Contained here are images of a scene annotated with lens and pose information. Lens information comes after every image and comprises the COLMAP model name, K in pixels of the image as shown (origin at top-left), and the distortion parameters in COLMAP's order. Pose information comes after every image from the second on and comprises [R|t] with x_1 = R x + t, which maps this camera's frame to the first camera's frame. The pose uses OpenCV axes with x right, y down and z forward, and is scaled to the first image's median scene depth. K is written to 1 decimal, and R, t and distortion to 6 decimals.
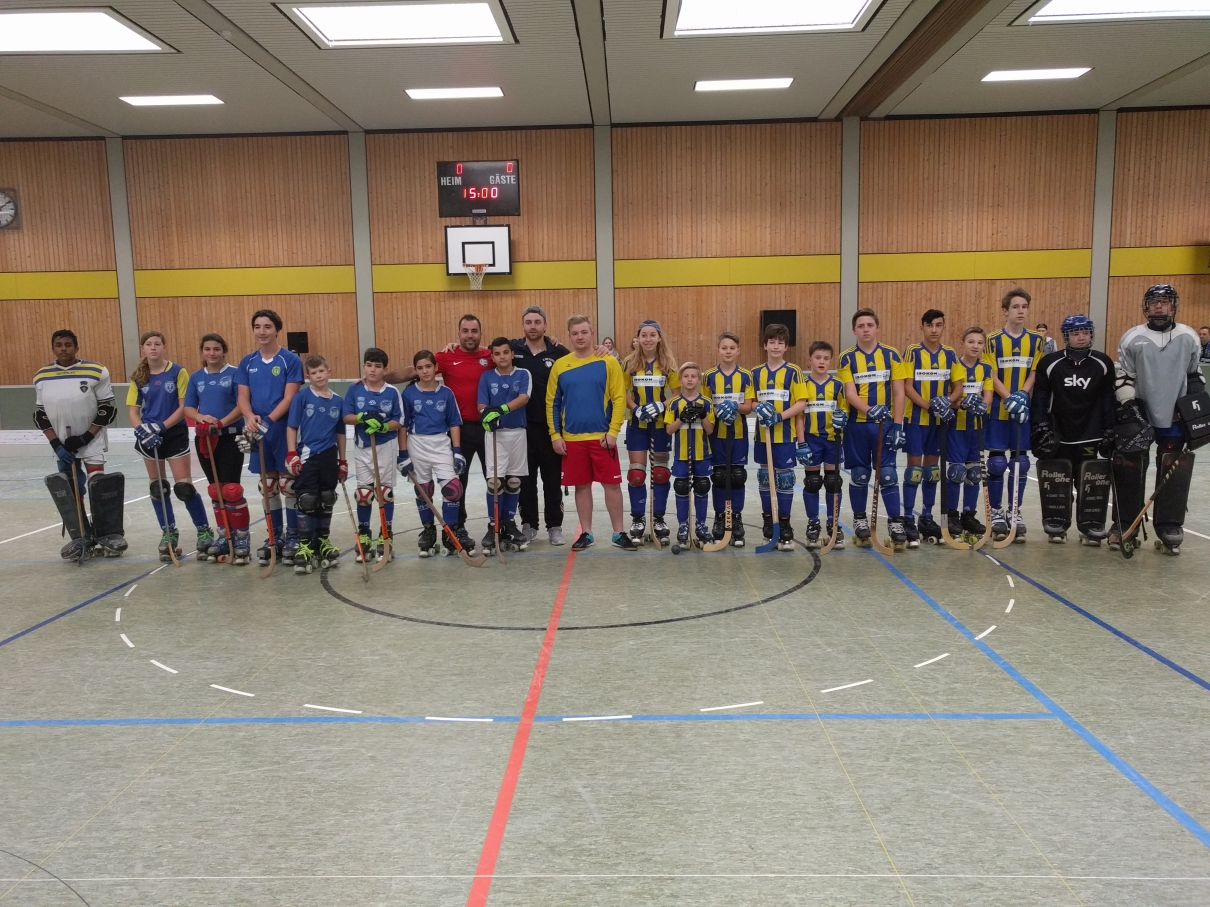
lens RADIAL K [[917.5, 0, 602.9], [0, 917.5, 449.8], [0, 0, 1]] dist [-0.011688, 0.046686]
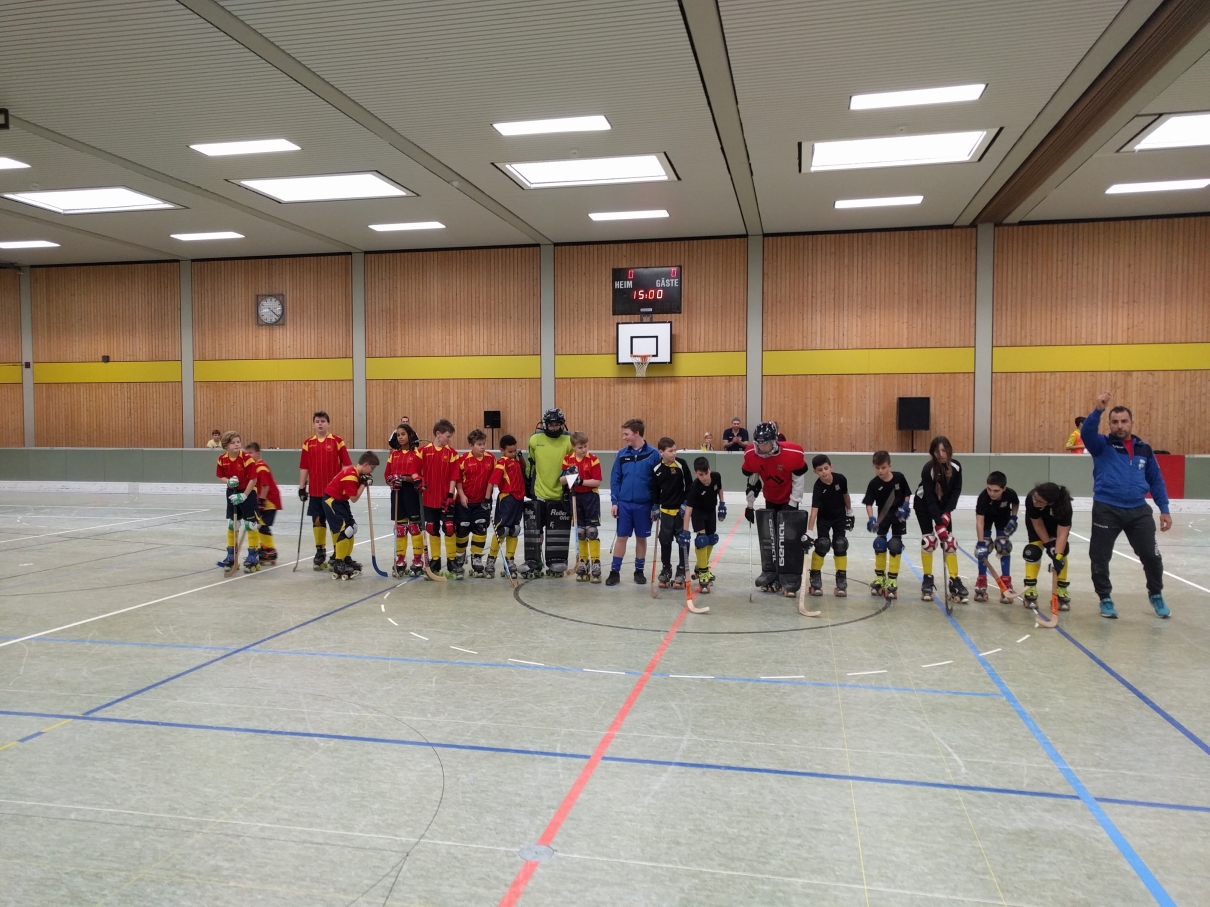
lens RADIAL K [[913.2, 0, 601.0], [0, 913.2, 453.1], [0, 0, 1]] dist [-0.004754, 0.040489]
pose [[0.982426, 0.024906, -0.184981, 0.027653], [-0.038906, 0.996614, -0.072442, 0.007816], [0.182550, 0.078366, 0.980068, -0.132230]]
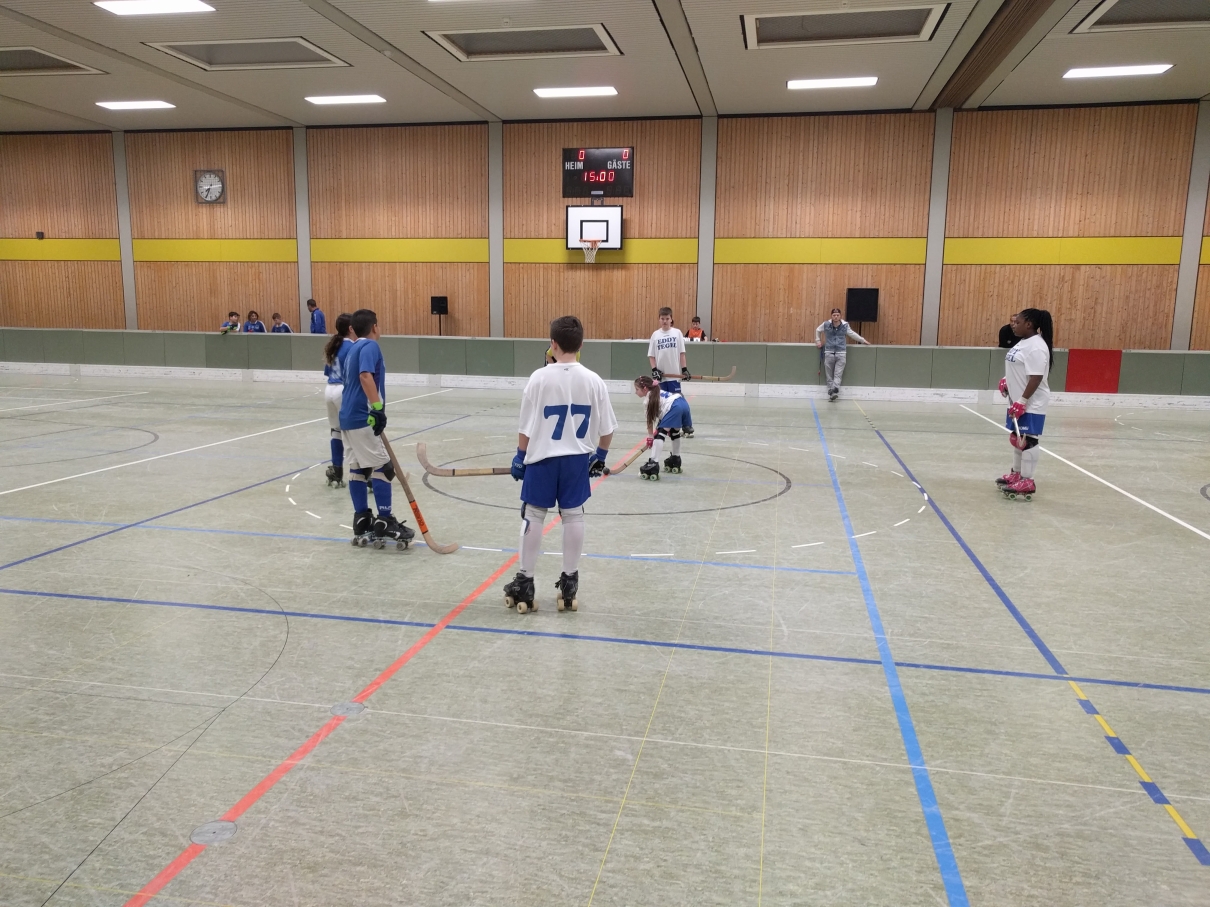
lens RADIAL K [[920.0, 0, 602.4], [0, 920.0, 451.2], [0, 0, 1]] dist [-0.015551, 0.050697]
pose [[0.985736, 0.057199, -0.158283, 0.069743], [-0.051078, 0.997791, 0.042479, 0.009779], [0.160363, -0.033788, 0.986480, -0.129706]]
